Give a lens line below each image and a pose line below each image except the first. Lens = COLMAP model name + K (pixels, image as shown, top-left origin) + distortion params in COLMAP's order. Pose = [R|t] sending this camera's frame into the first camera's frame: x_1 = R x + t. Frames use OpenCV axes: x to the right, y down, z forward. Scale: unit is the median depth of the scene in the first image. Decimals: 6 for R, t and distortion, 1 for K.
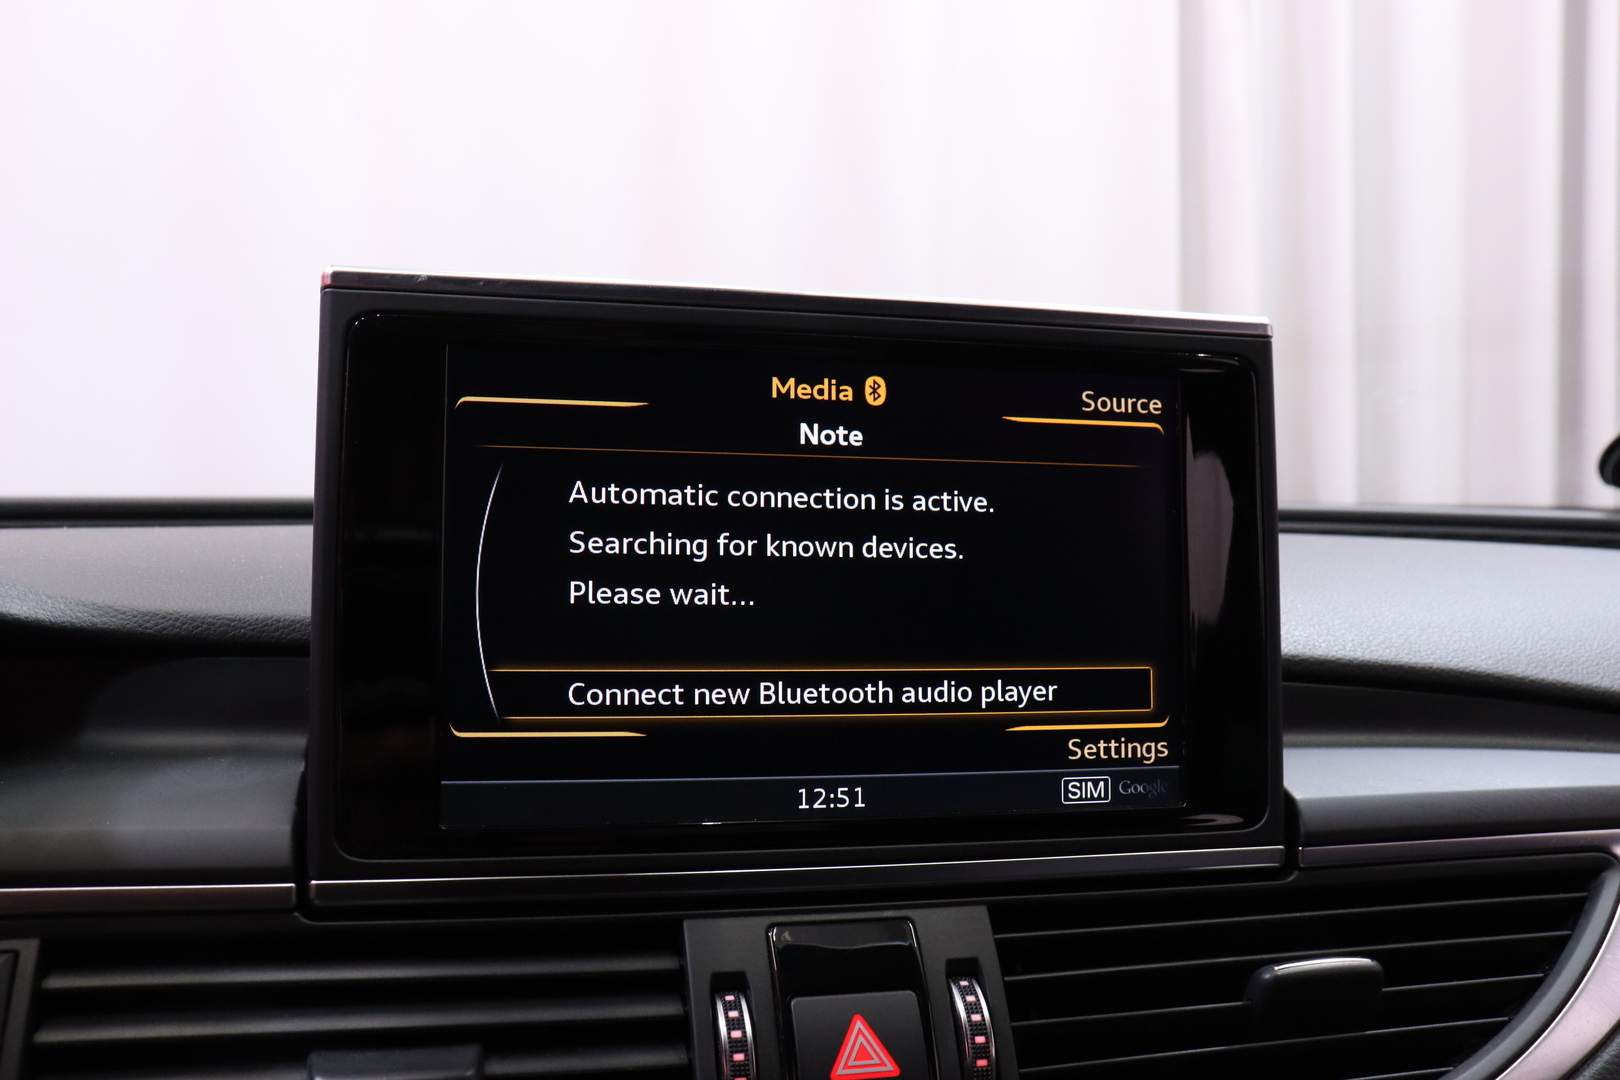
lens RADIAL K [[1492.3, 0, 802.0], [0, 1492.3, 562.7], [0, 0, 1]] dist [-0.080319, 0.000000]
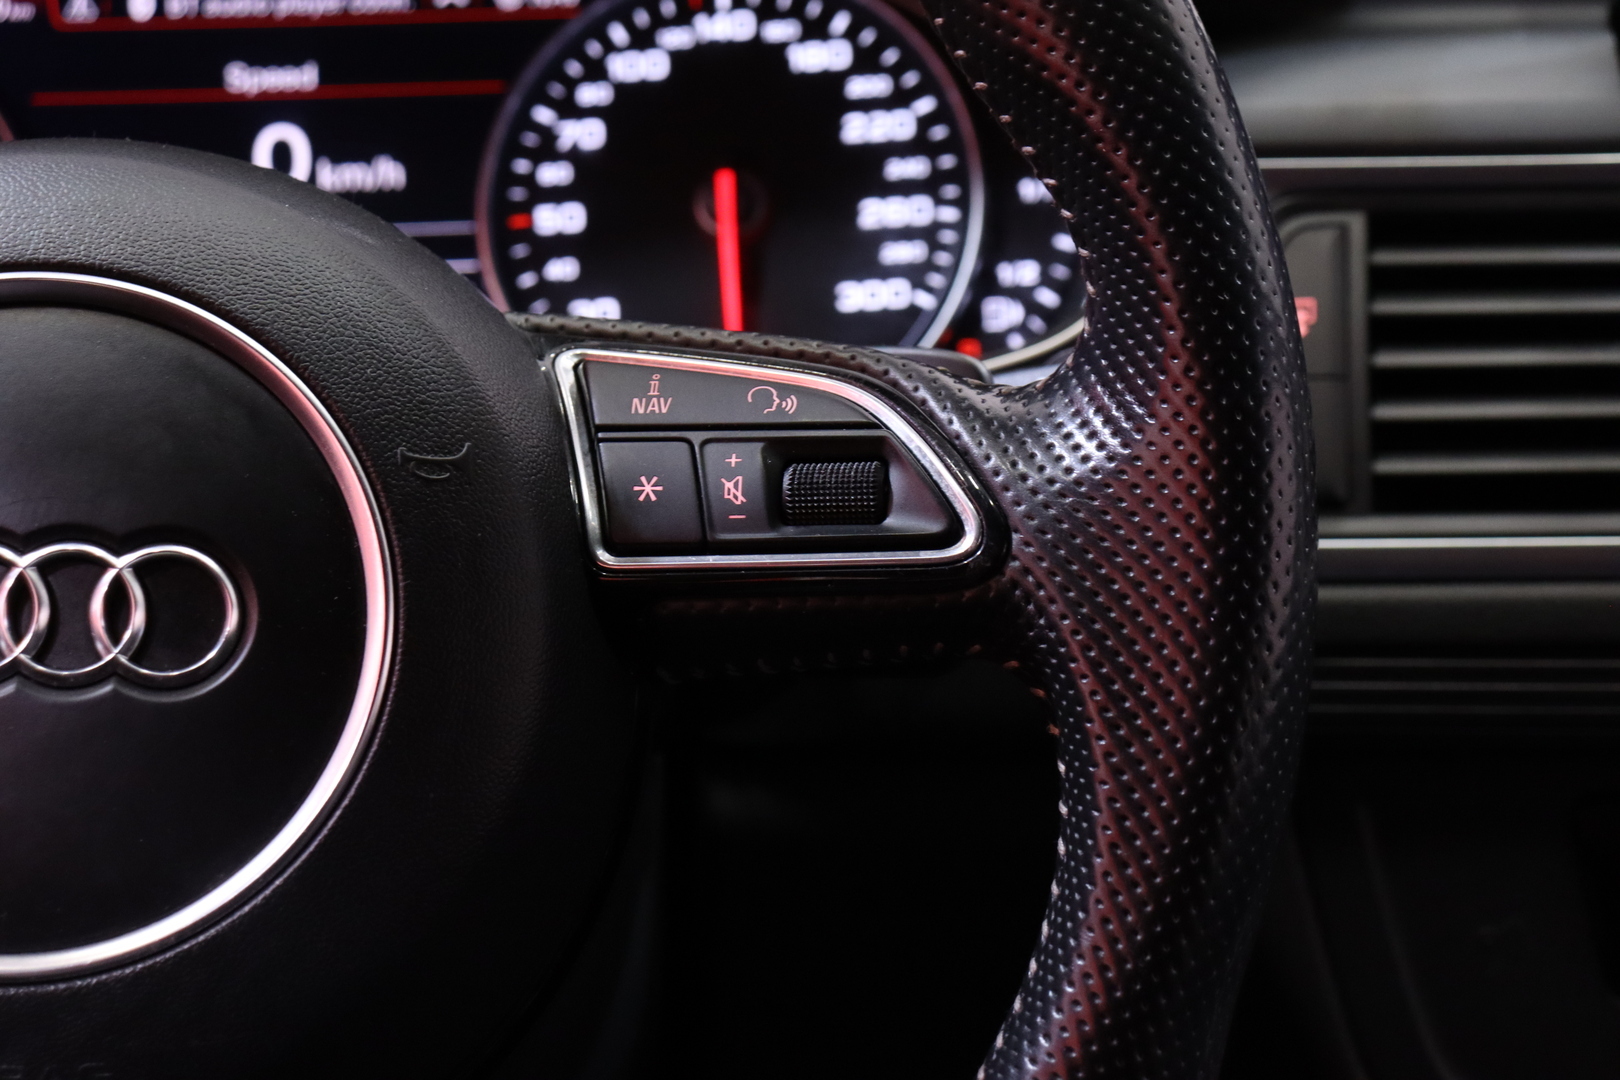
lens RADIAL K [[3643.3, 0, 765.3], [0, 3643.3, 523.6], [0, 0, 1]] dist [0.298803, 0.000000]
pose [[0.940484, 0.036293, -0.337894, -0.054206], [0.032340, 0.980210, 0.195299, -0.028150], [0.338295, -0.194603, 0.920699, -1.277398]]
